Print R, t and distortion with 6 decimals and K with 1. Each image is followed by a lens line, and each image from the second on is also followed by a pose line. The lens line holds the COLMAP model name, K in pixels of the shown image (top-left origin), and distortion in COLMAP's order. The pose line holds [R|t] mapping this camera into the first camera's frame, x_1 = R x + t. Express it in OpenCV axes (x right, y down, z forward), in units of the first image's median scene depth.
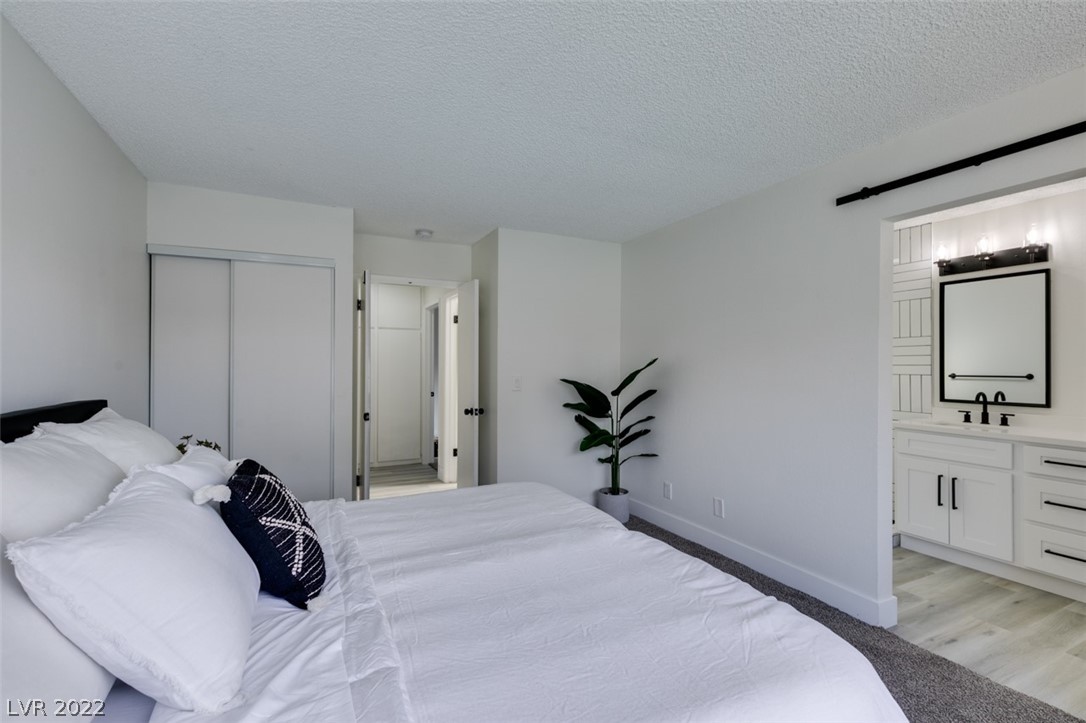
lens RADIAL K [[487.3, 0, 543.0], [0, 487.3, 361.5], [0, 0, 1]] dist [0.003287, -0.000281]
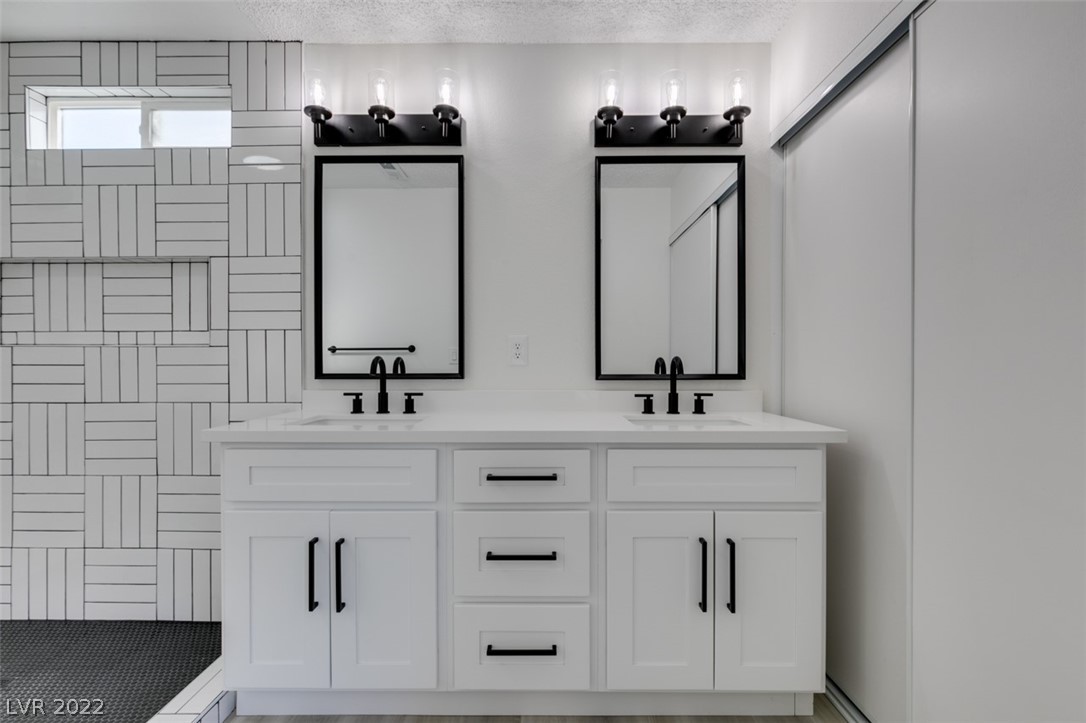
lens RADIAL K [[487.3, 0, 543.0], [0, 487.3, 361.5], [0, 0, 1]] dist [0.003287, -0.000281]
pose [[0.444492, -0.003307, 0.895777, 0.477974], [-0.001902, 0.999987, 0.004636, 0.064106], [-0.895781, -0.003765, 0.444480, 0.578848]]
